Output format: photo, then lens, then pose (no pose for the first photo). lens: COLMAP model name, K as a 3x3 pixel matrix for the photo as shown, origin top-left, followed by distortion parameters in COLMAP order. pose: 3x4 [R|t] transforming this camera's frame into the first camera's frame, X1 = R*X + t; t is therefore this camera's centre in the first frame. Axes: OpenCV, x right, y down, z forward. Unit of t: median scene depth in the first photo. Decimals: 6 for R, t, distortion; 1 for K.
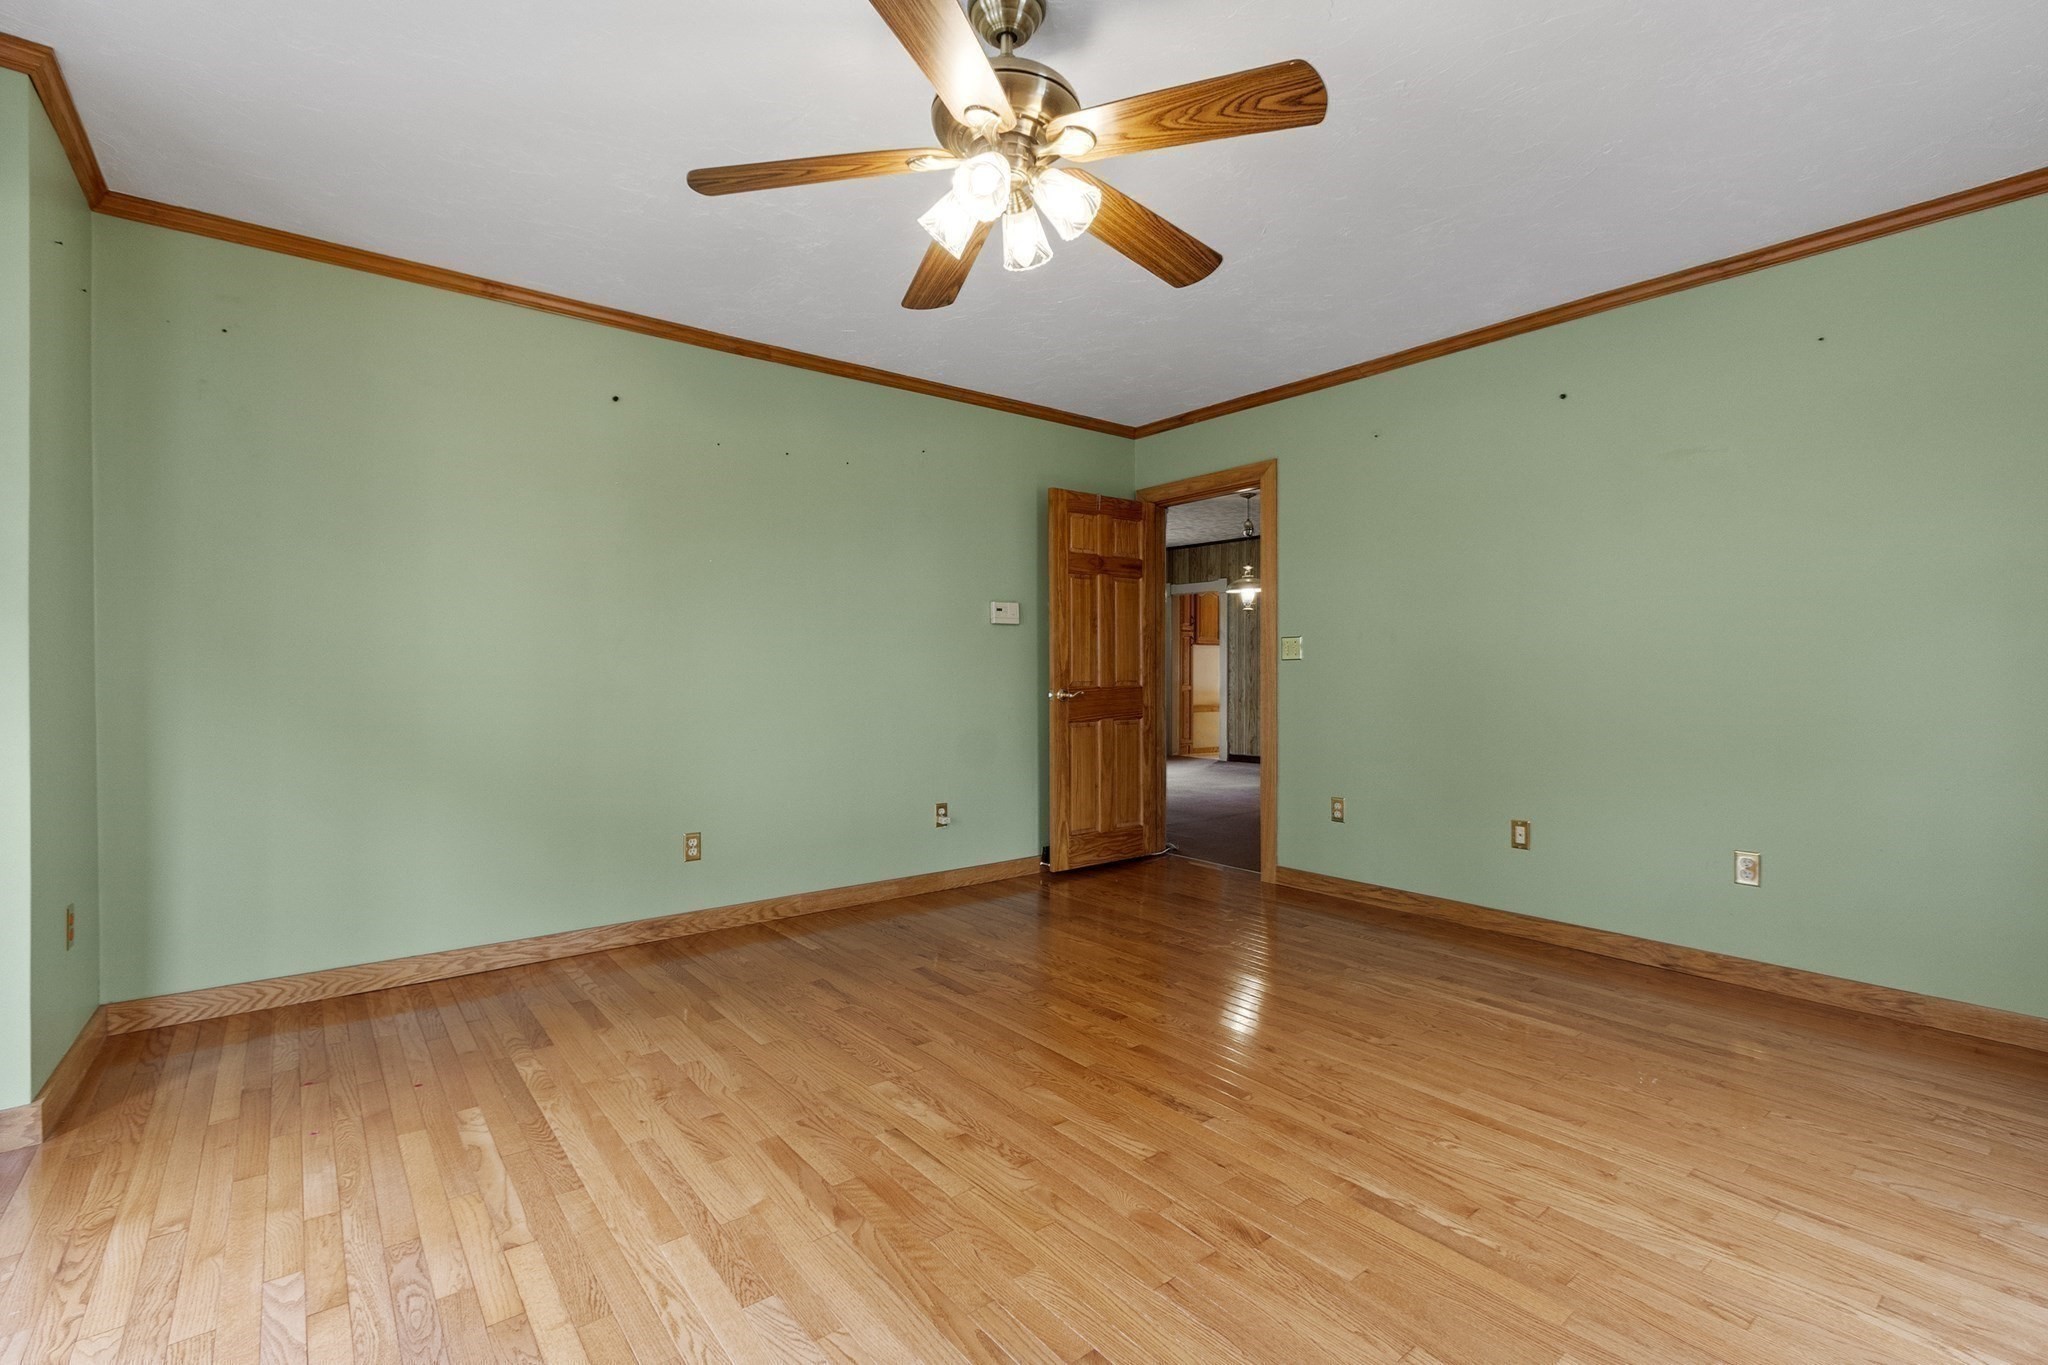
lens RADIAL K [[904.2, 0, 1023.6], [0, 904.2, 674.2], [0, 0, 1]] dist [-0.004619, -0.000166]
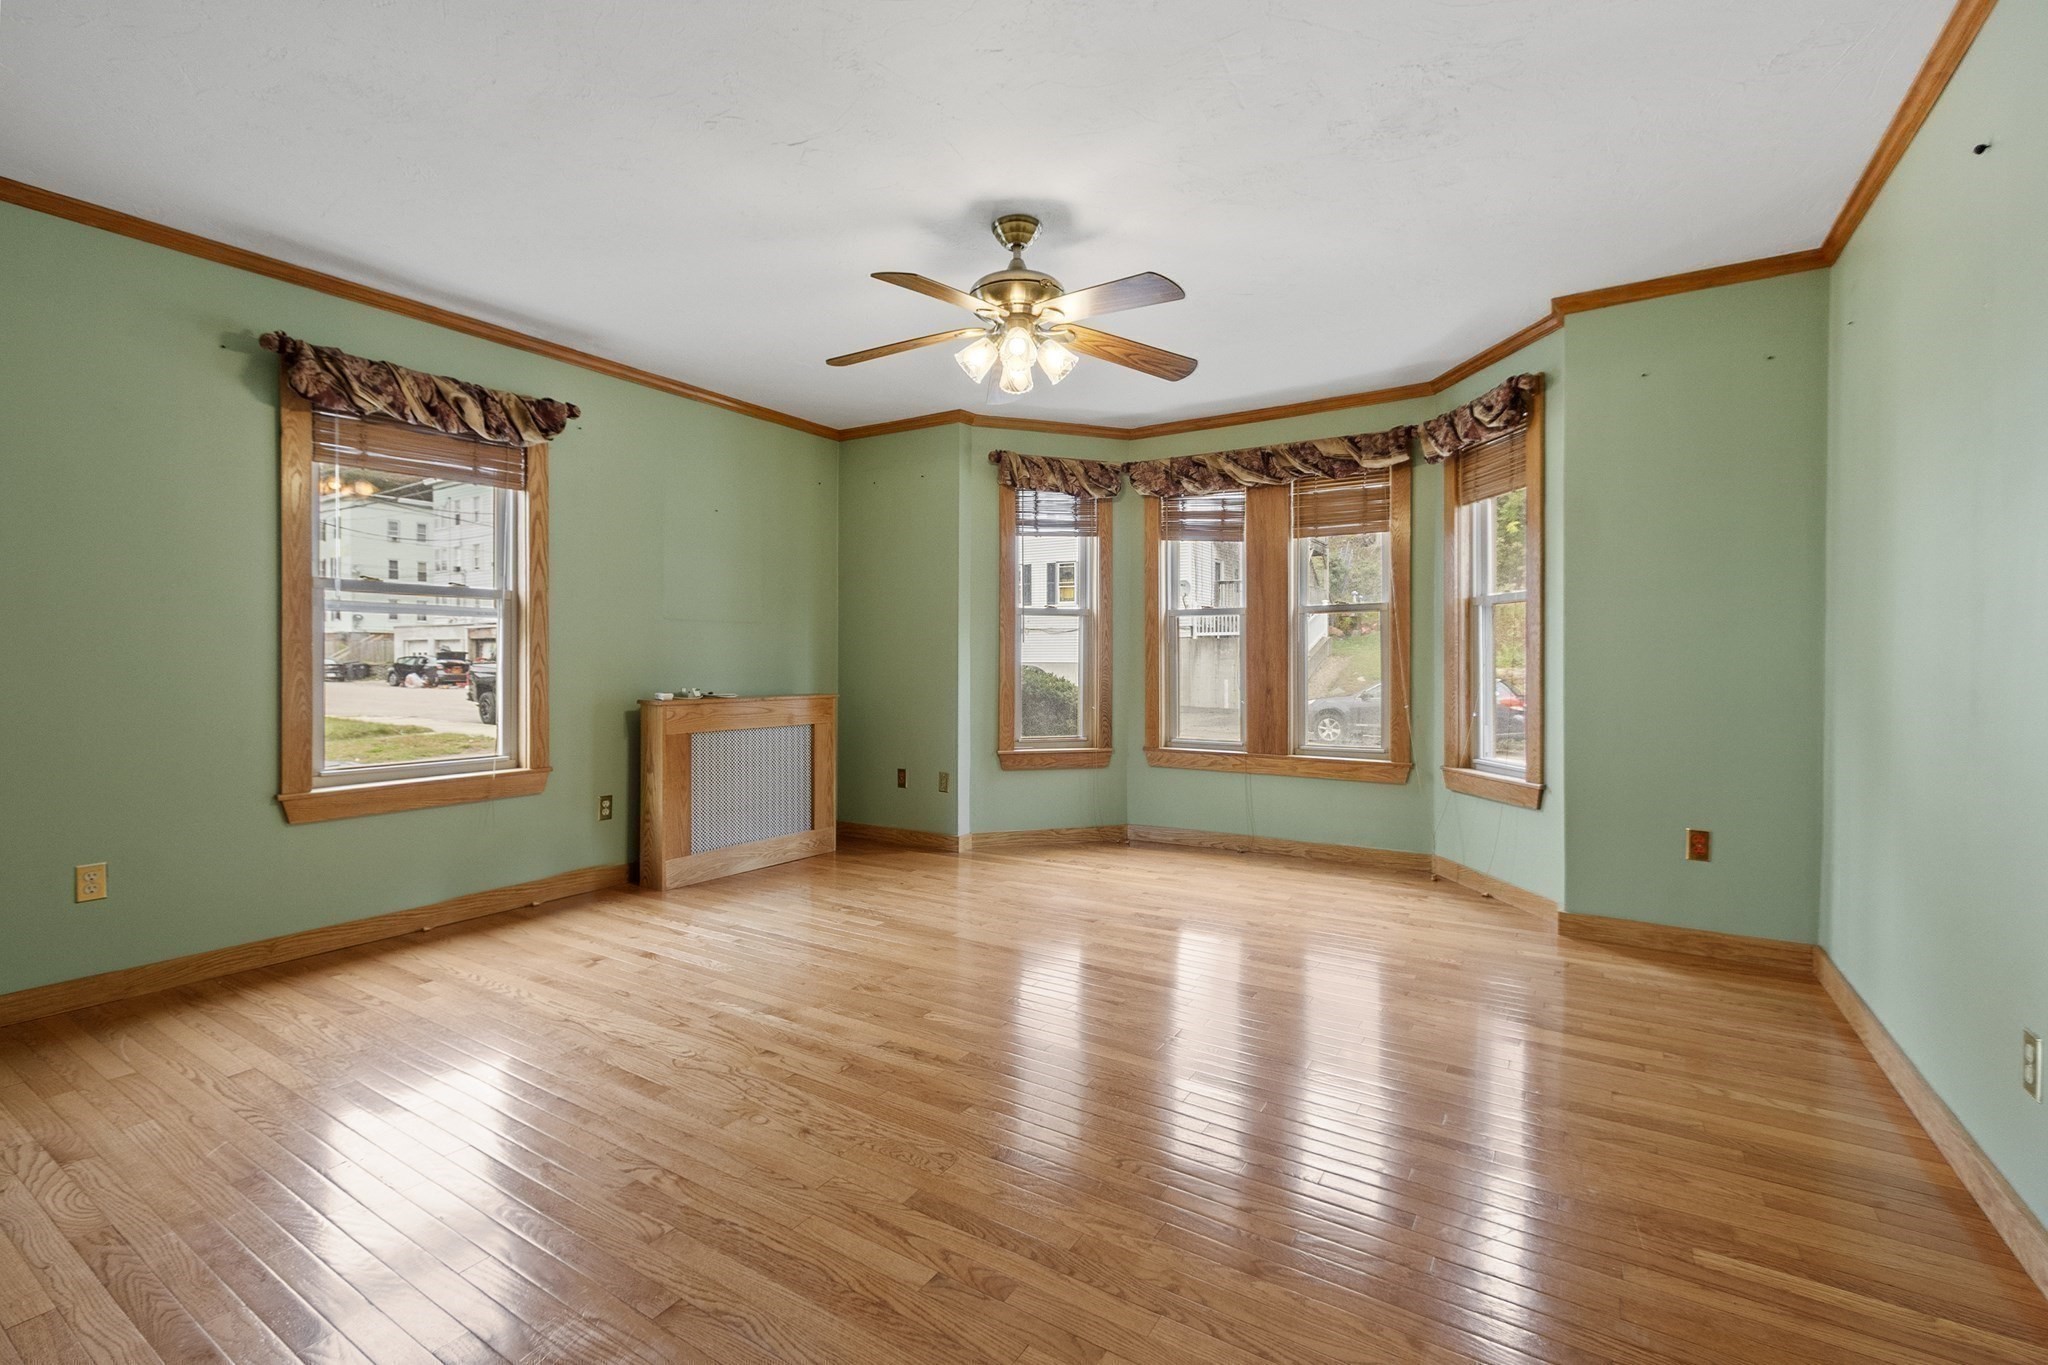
lens RADIAL K [[904.2, 0, 1022.6], [0, 904.2, 664.2], [0, 0, 1]] dist [-0.004619, -0.000166]
pose [[-0.947491, 0.003364, -0.319765, 0.367011], [-0.000549, 0.999926, 0.012148, -0.013870], [0.319782, 0.011686, -0.947419, 1.946844]]
